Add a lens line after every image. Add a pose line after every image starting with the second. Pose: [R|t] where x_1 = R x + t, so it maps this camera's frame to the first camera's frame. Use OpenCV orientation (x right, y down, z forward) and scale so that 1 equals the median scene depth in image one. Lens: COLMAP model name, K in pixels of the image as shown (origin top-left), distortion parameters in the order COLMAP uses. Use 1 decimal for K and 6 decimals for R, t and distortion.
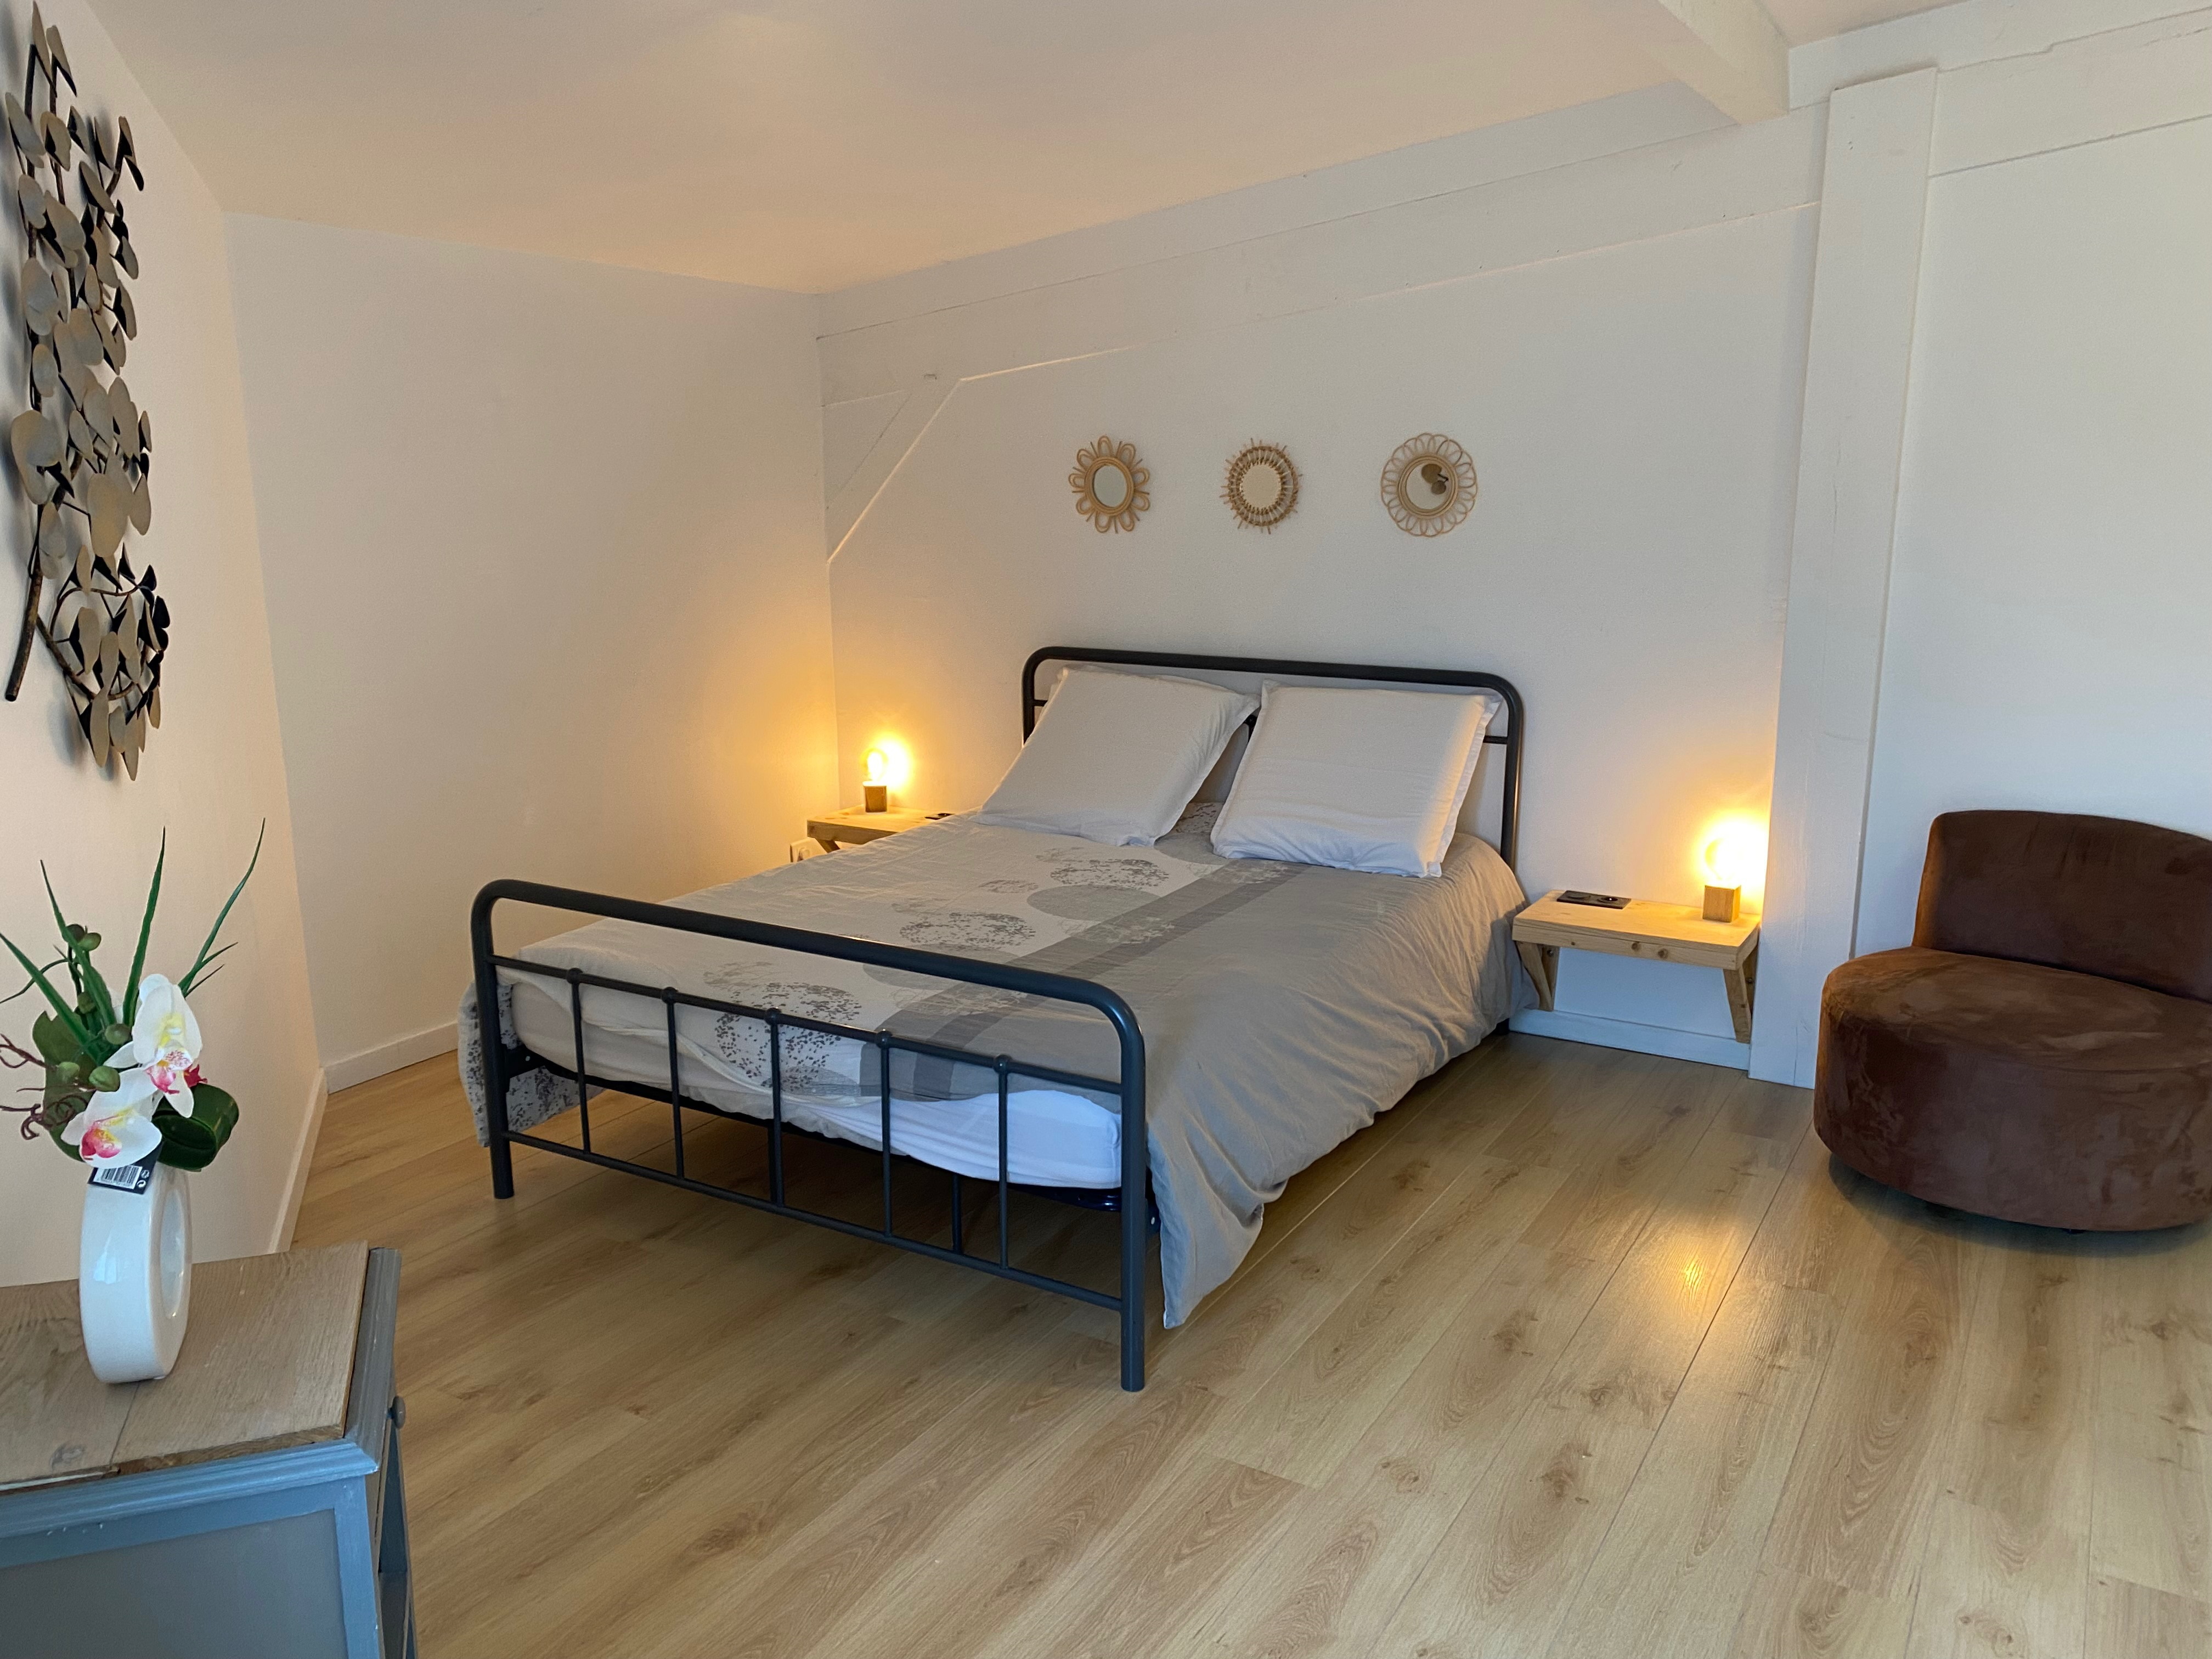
lens RADIAL K [[1724.4, 0, 1106.0], [0, 1724.4, 829.5], [0, 0, 1]] dist [0.003271, 0.005116]
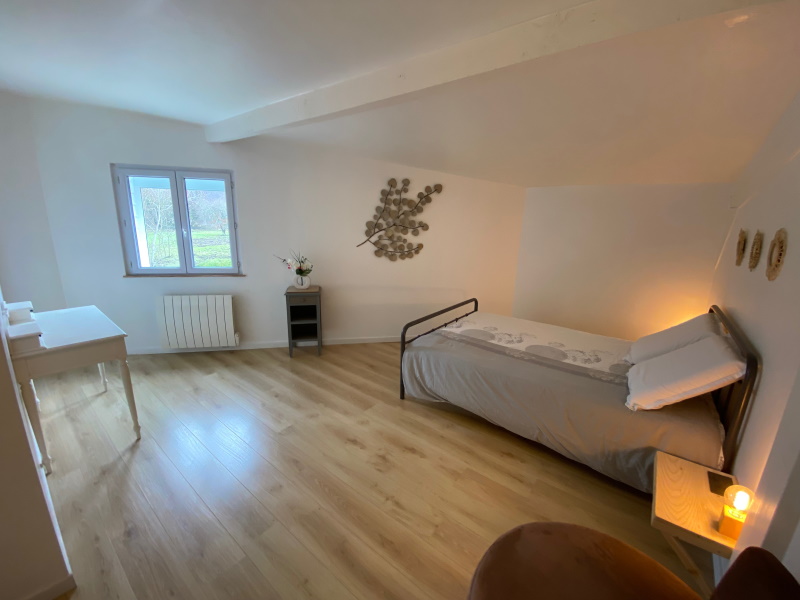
lens RADIAL K [[327.0, 0, 400.0], [0, 327.0, 300.0], [0, 0, 1]] dist [0.001170, -0.000027]
pose [[-0.141528, 0.227734, -0.963383, 1.003101], [-0.240165, 0.936206, 0.256591, -0.244365], [0.960360, 0.267686, -0.077806, 1.067379]]
